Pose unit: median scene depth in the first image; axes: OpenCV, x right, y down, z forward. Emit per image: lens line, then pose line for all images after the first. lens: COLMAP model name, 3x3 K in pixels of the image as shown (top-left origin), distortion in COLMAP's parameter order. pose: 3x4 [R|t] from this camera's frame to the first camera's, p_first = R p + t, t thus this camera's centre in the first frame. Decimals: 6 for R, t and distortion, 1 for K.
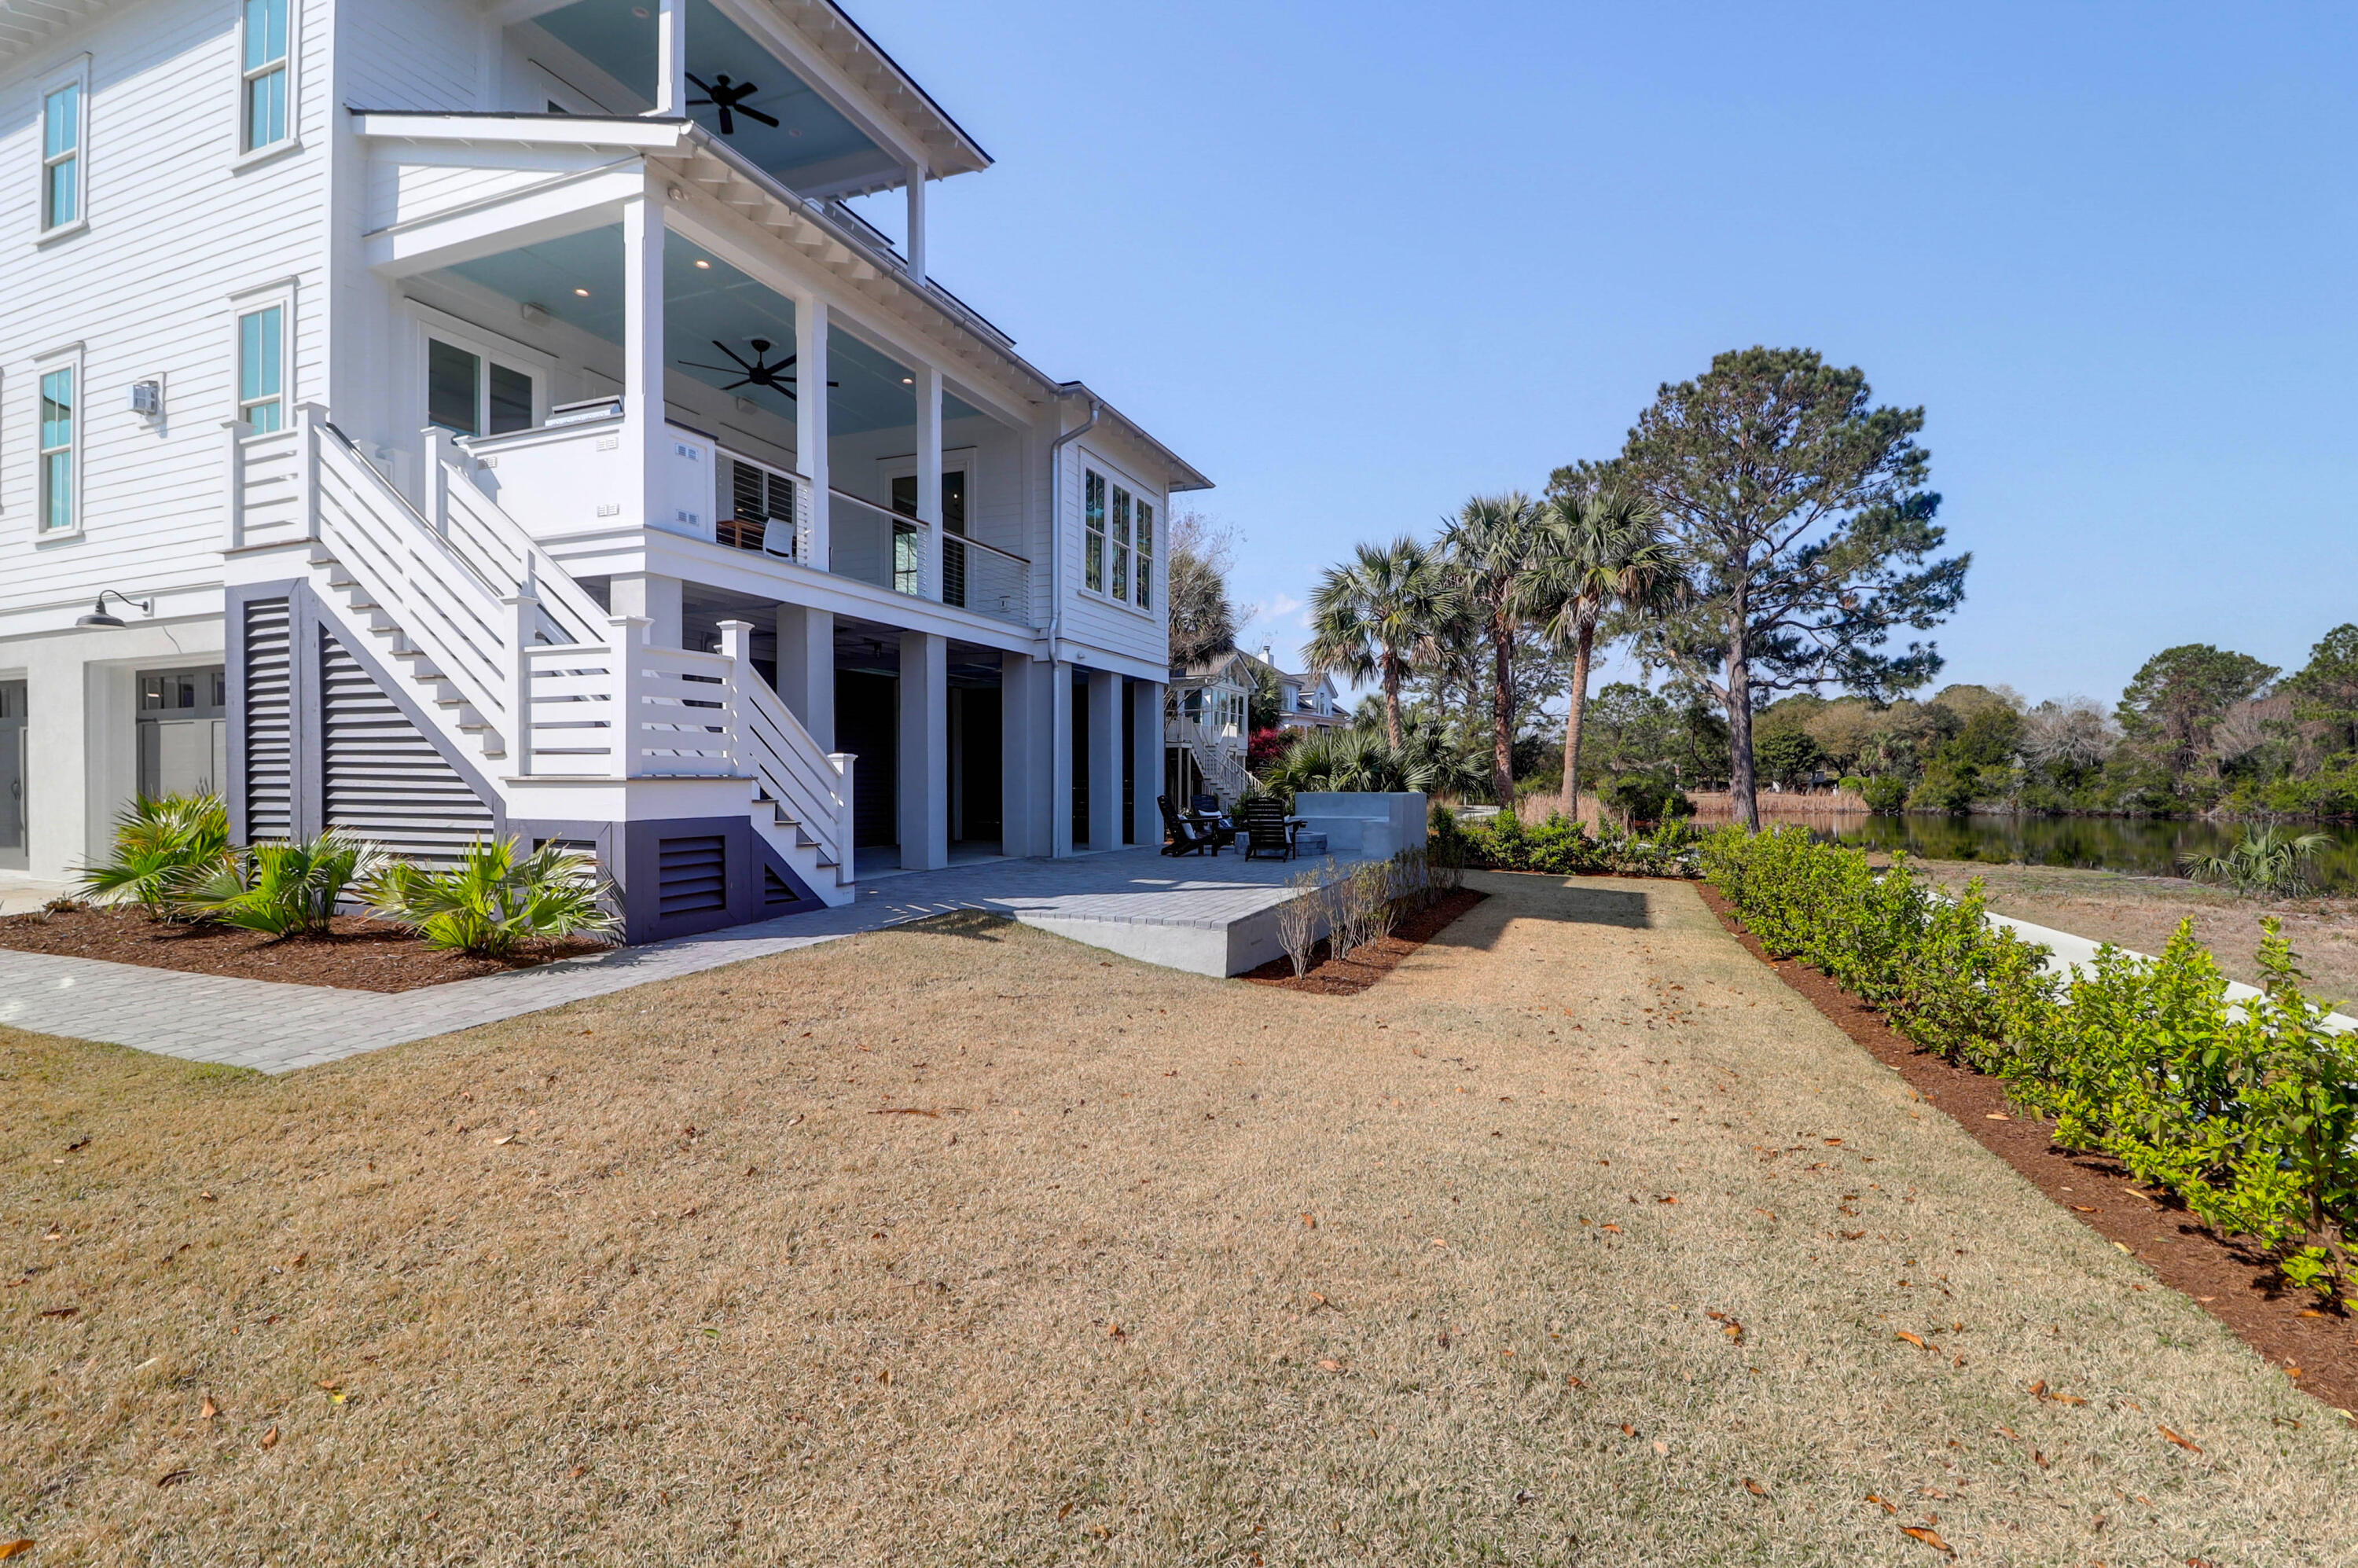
lens RADIAL K [[1089.5, 0, 1175.2], [0, 1089.5, 799.2], [0, 0, 1]] dist [-0.000863, -0.012778]
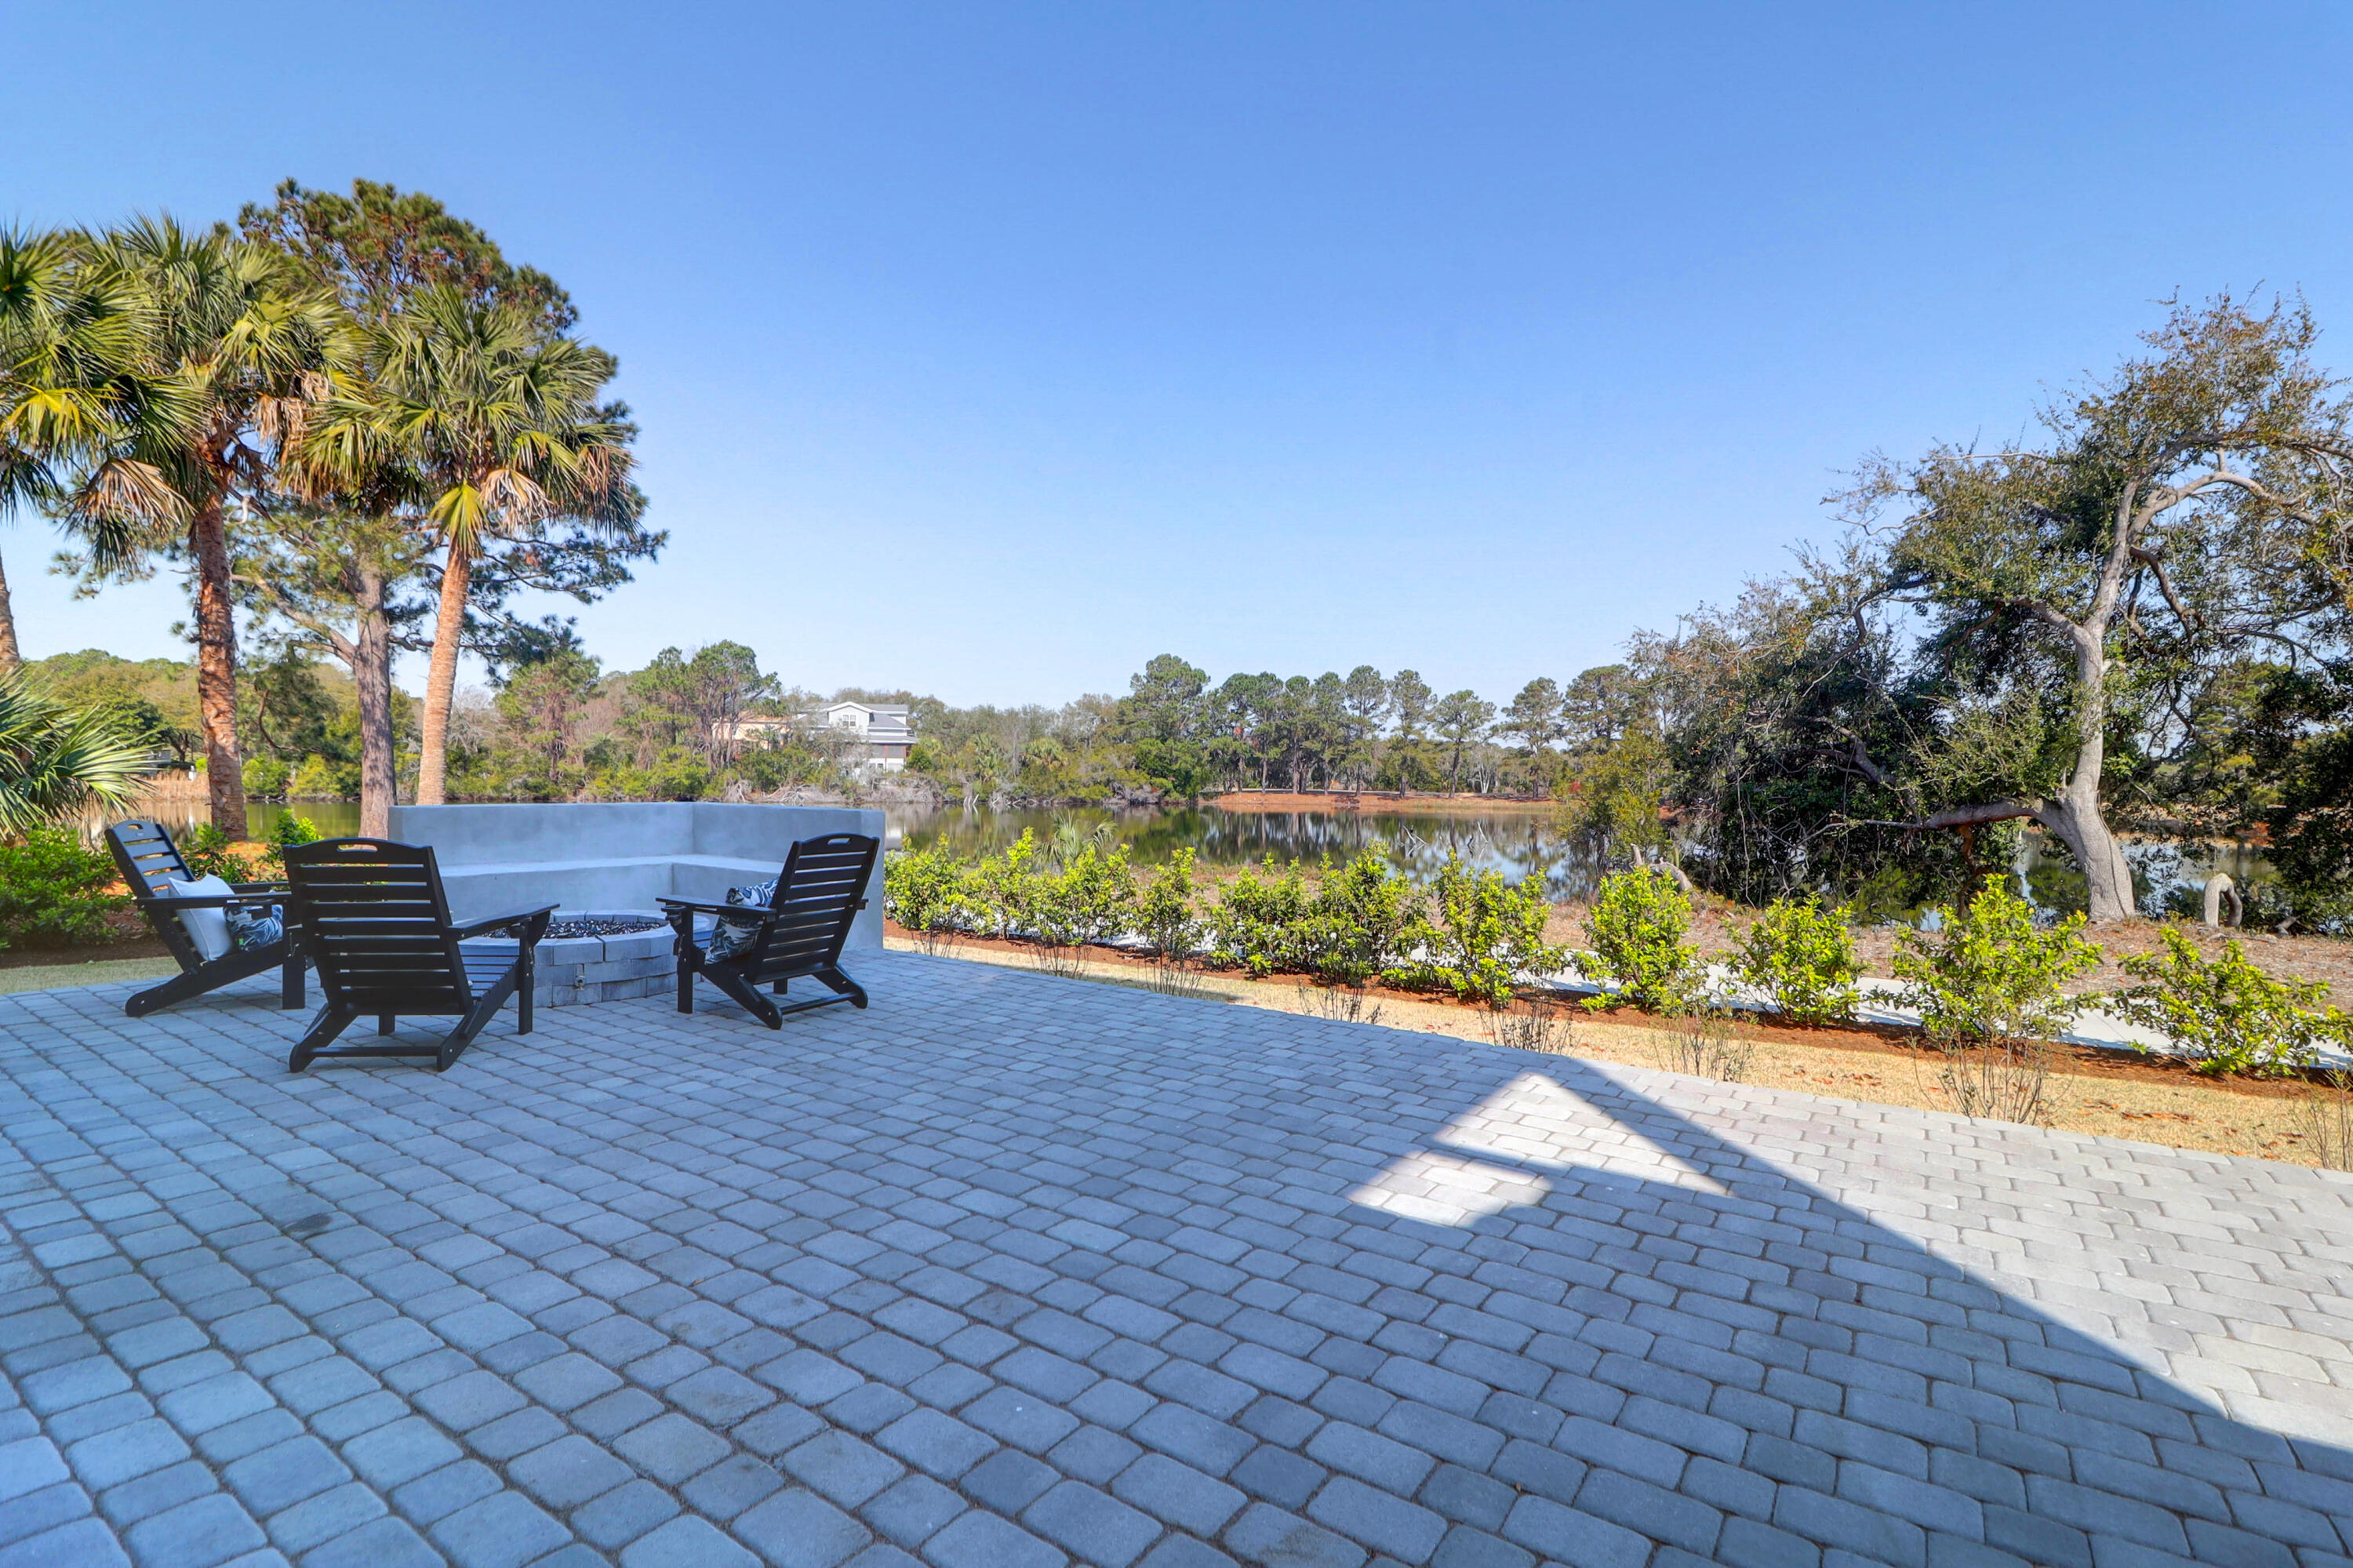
lens RADIAL K [[1087.3, 0, 1176.3], [0, 1087.3, 793.1], [0, 0, 1]] dist [-0.000863, -0.012778]
pose [[0.217385, -0.008457, 0.976049, -0.180387], [-0.001255, 0.999959, 0.008943, -0.012224], [-0.976085, -0.003169, 0.217366, 0.672168]]
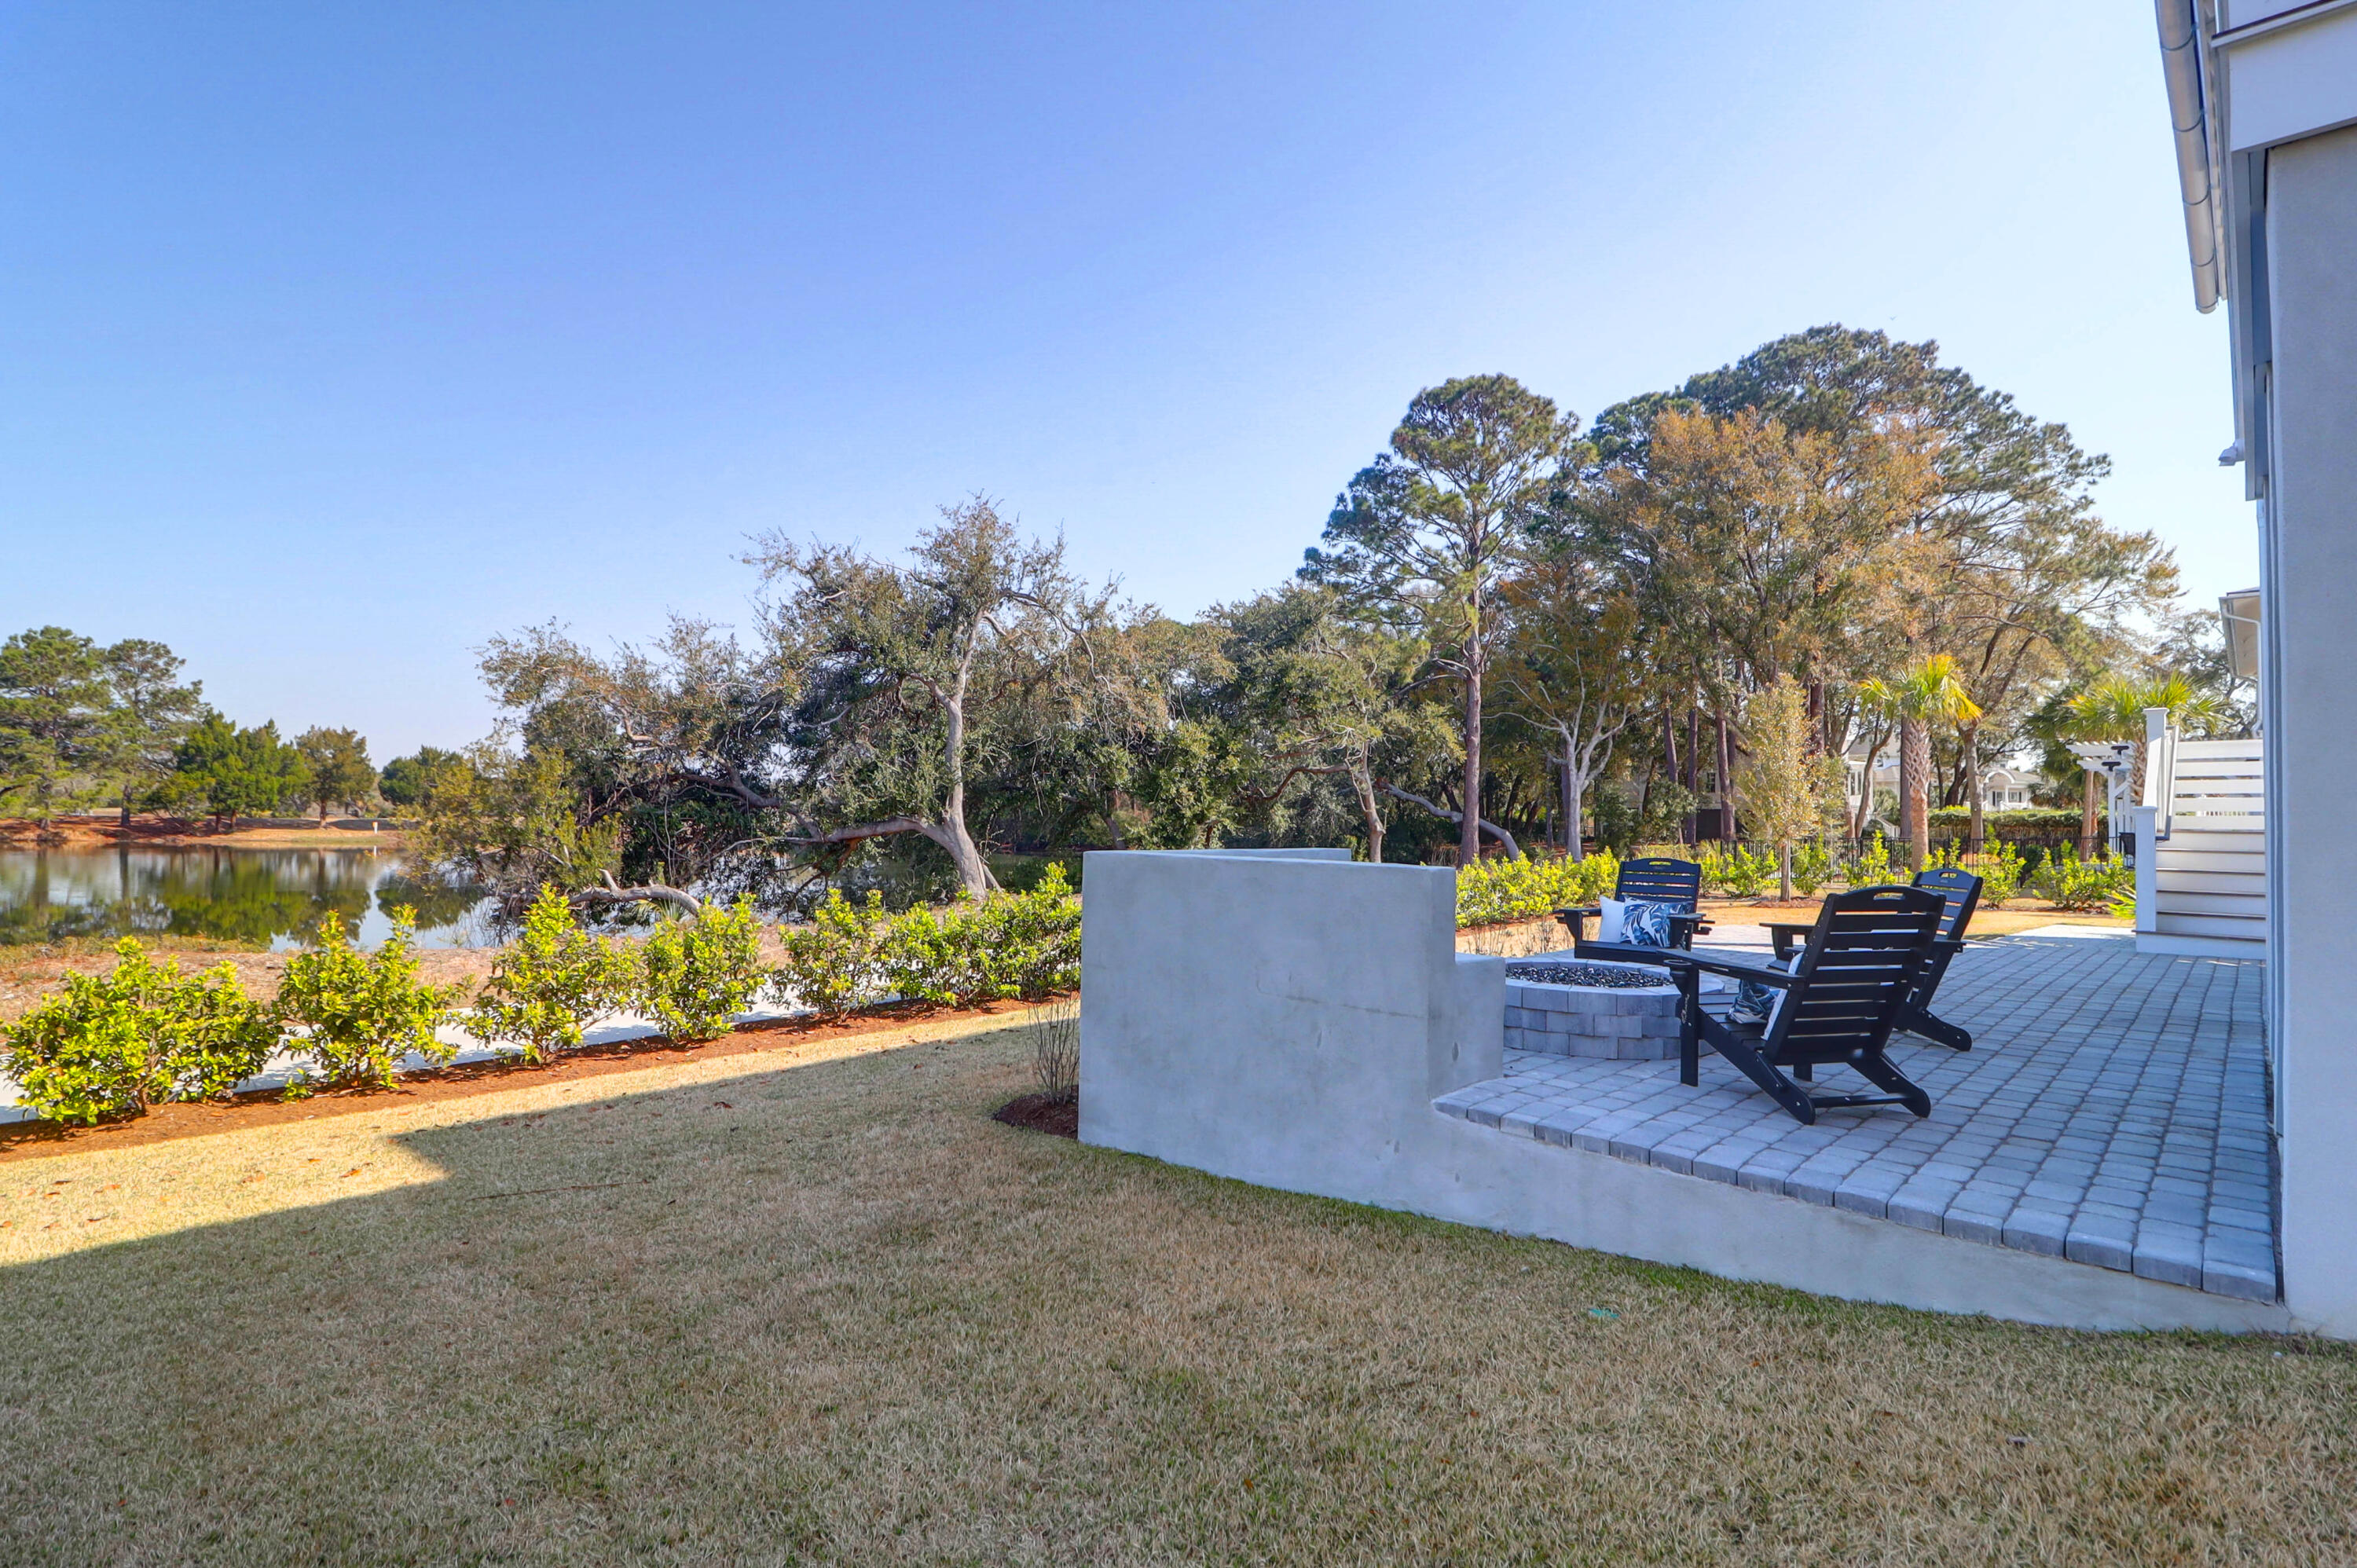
lens RADIAL K [[1089.0, 0, 1186.6], [0, 1089.0, 795.2], [0, 0, 1]] dist [-0.000863, -0.012778]
pose [[-0.919710, -0.002064, 0.392592, 0.079825], [-0.006658, 0.999924, -0.010341, -0.016591], [-0.392541, -0.012124, -0.919654, 1.257322]]
